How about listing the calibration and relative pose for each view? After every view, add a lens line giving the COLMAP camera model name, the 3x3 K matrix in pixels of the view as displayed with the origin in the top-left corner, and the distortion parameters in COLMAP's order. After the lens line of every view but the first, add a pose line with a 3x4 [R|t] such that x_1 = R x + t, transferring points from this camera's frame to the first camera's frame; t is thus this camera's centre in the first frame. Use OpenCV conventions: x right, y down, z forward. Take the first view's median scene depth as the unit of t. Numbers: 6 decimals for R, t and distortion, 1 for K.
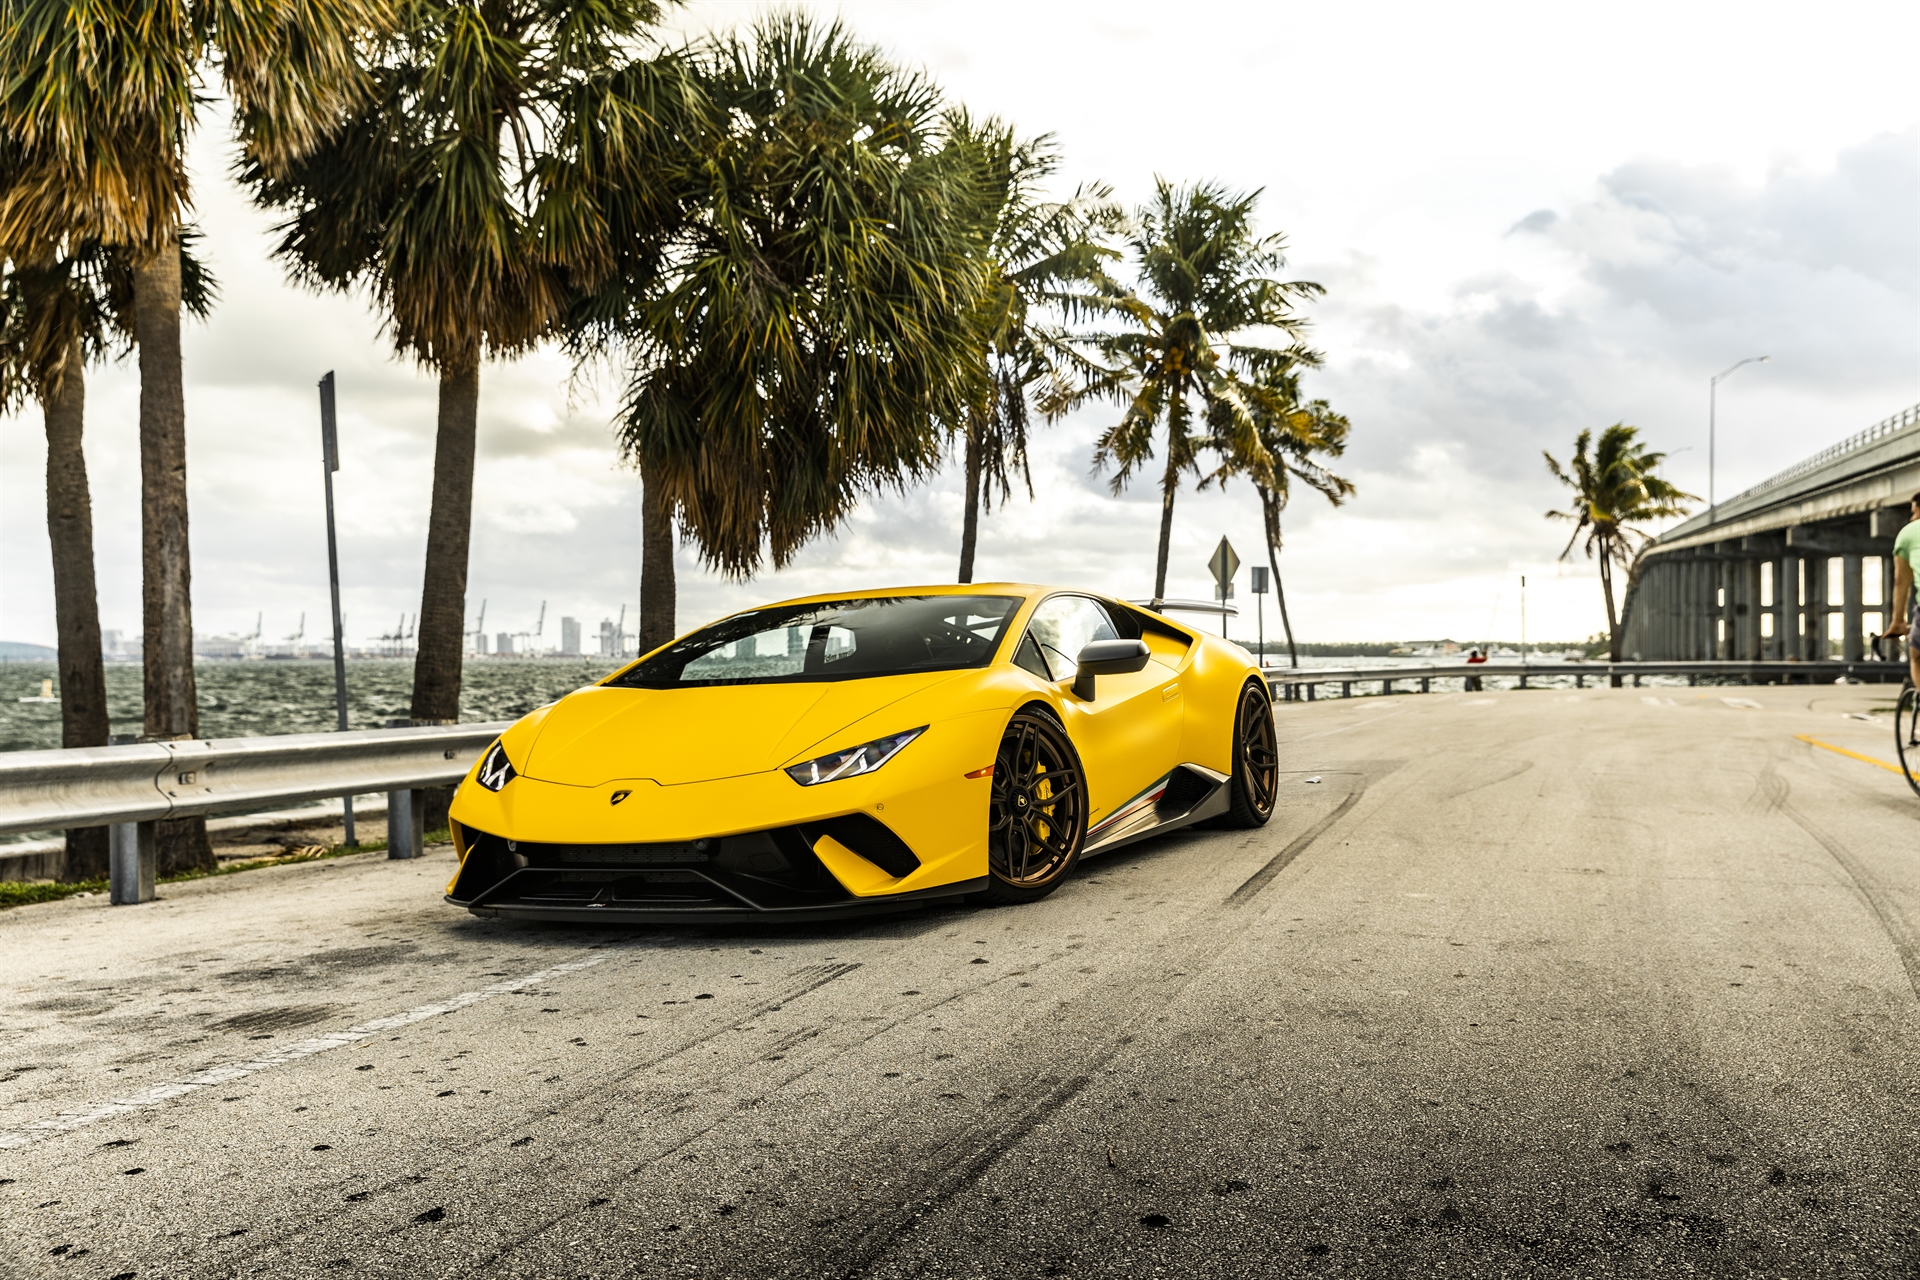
lens RADIAL K [[1829.0, 0, 960.2], [0, 1829.0, 682.9], [0, 0, 1]] dist [0.015399, -0.003196]
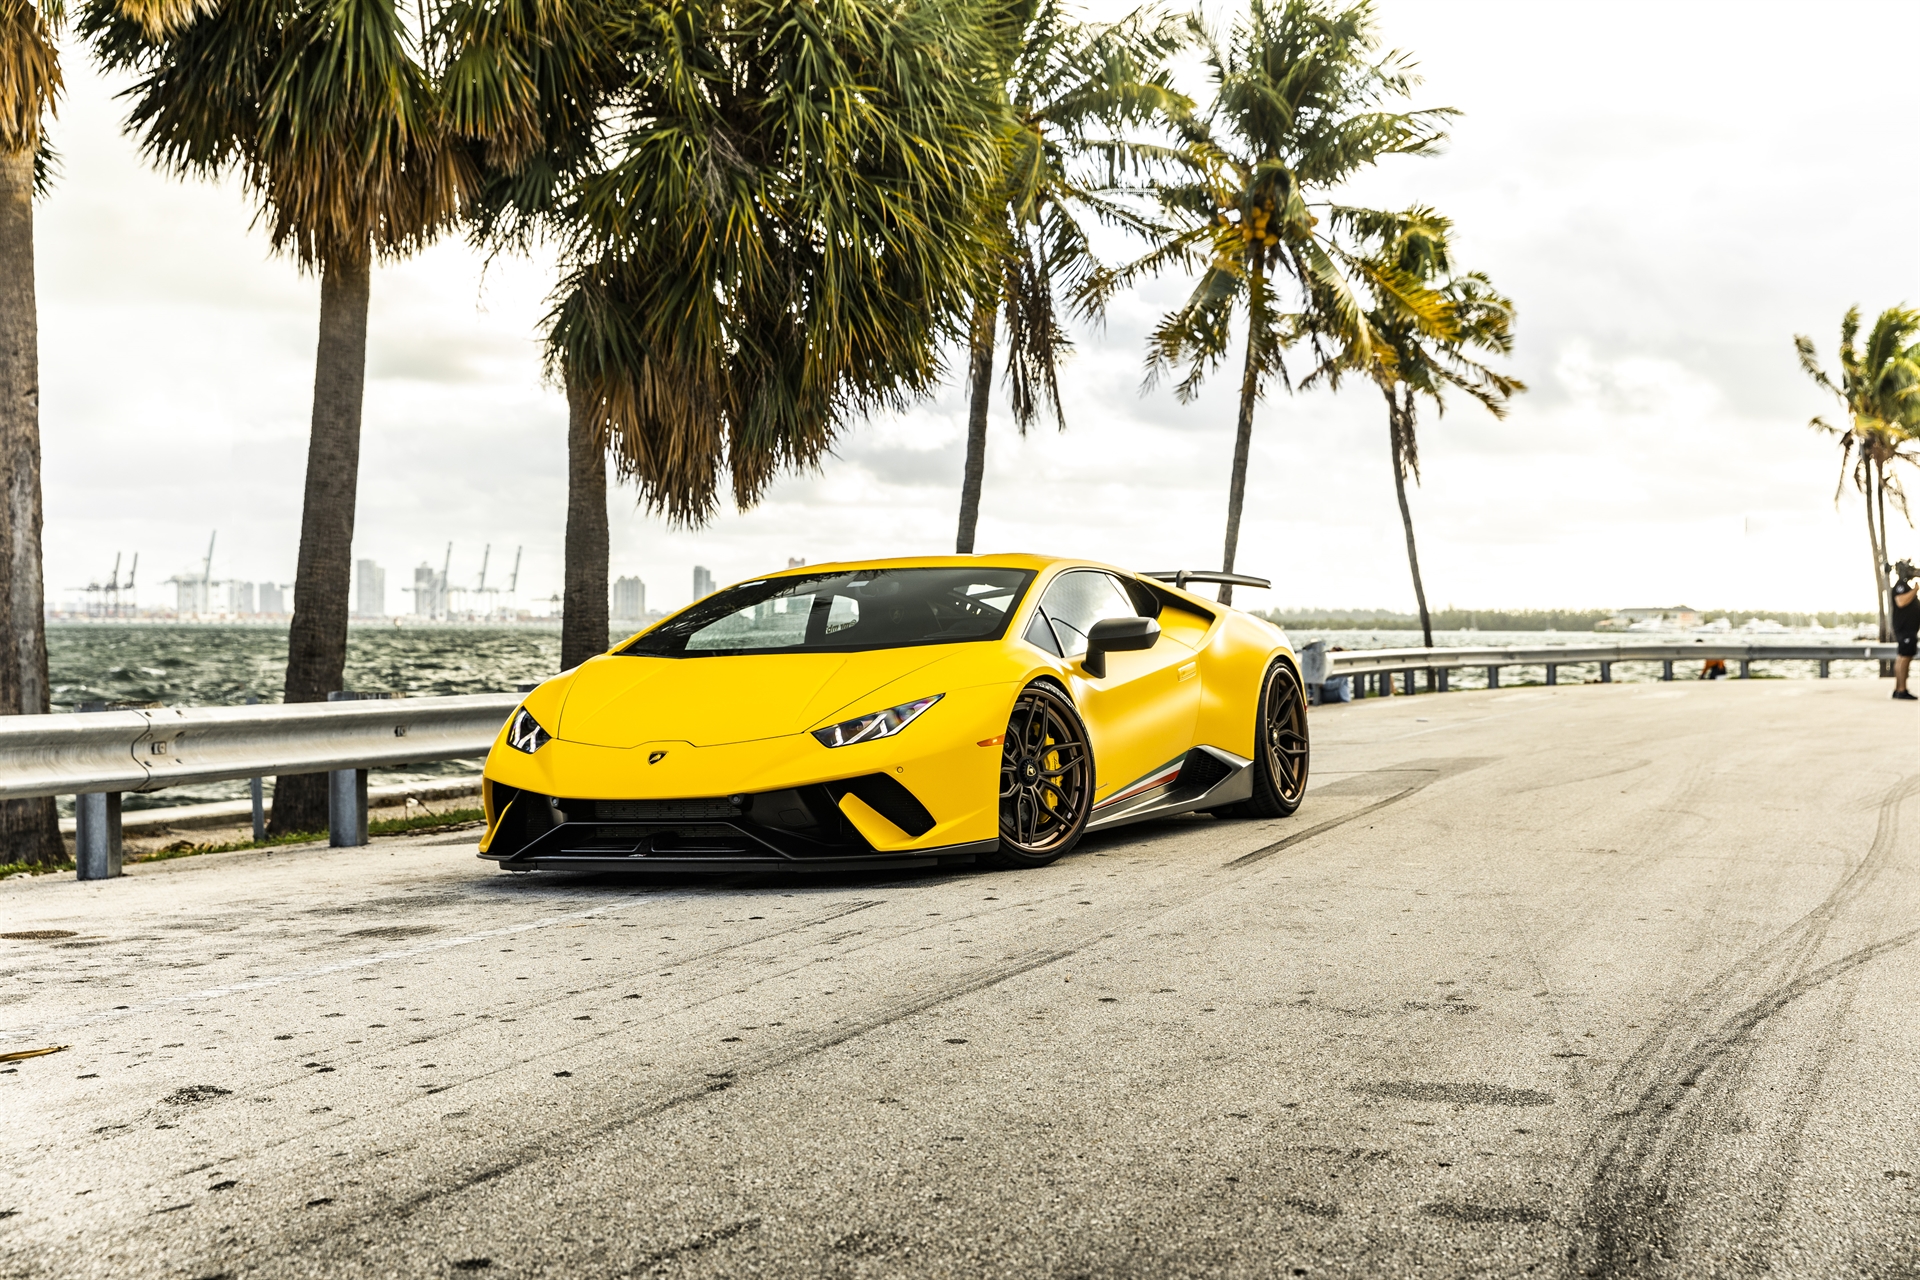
lens RADIAL K [[2746.8, 0, 956.8], [0, 2746.8, 730.8], [0, 0, 1]] dist [0.008794, 0.015733]
pose [[0.999951, 0.009776, 0.001643, -0.004723], [-0.009813, 0.999660, 0.024141, 0.002356], [-0.001406, -0.024156, 0.999707, -0.229287]]
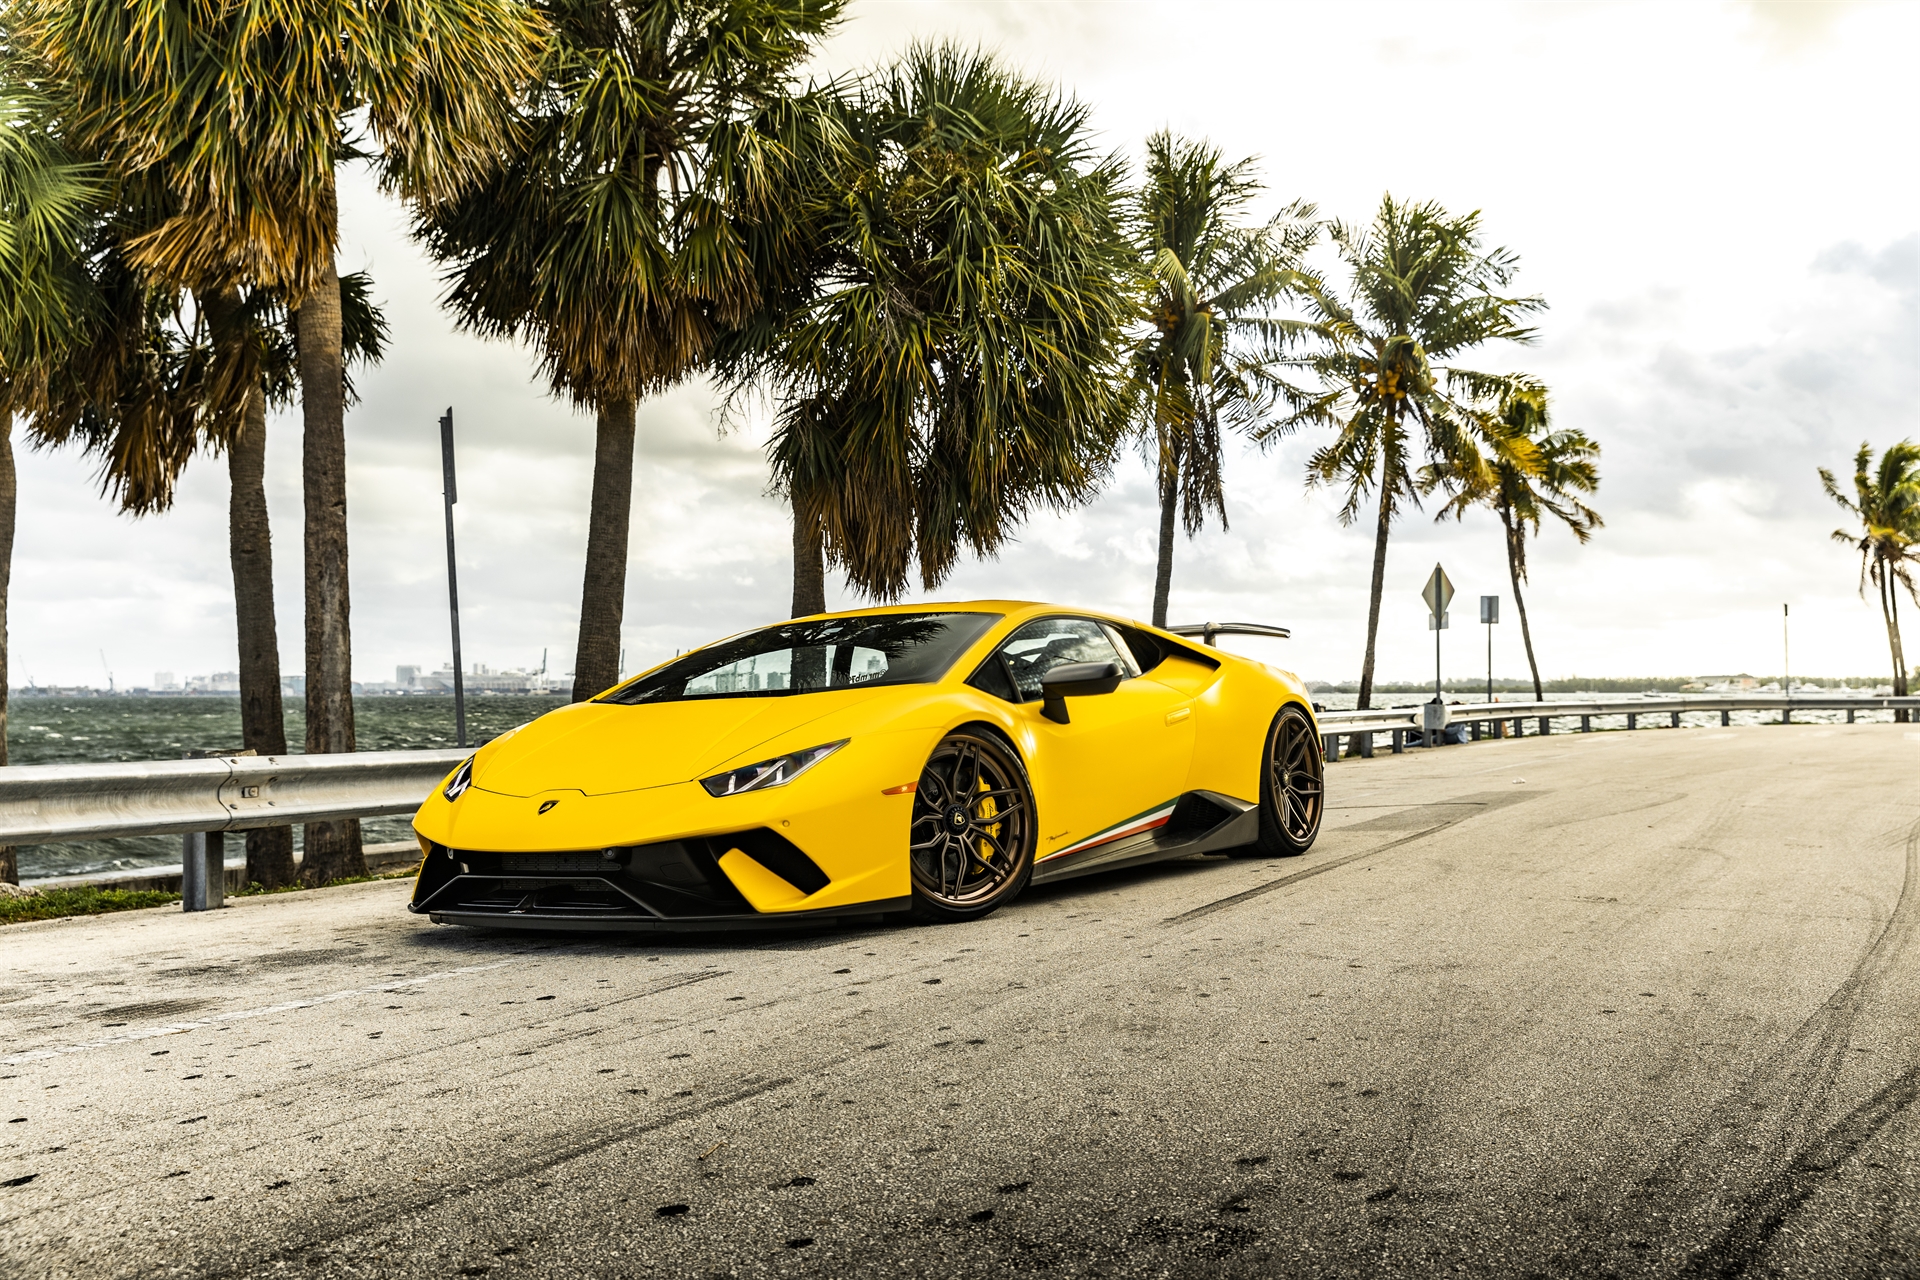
lens RADIAL K [[1837.2, 0, 970.6], [0, 1837.2, 697.5], [0, 0, 1]] dist [0.015060, 0.006166]
pose [[0.990420, 0.000933, -0.138086, 0.071258], [-0.002511, 0.999933, -0.011258, 0.004578], [0.138067, 0.011496, 0.990356, 0.005086]]
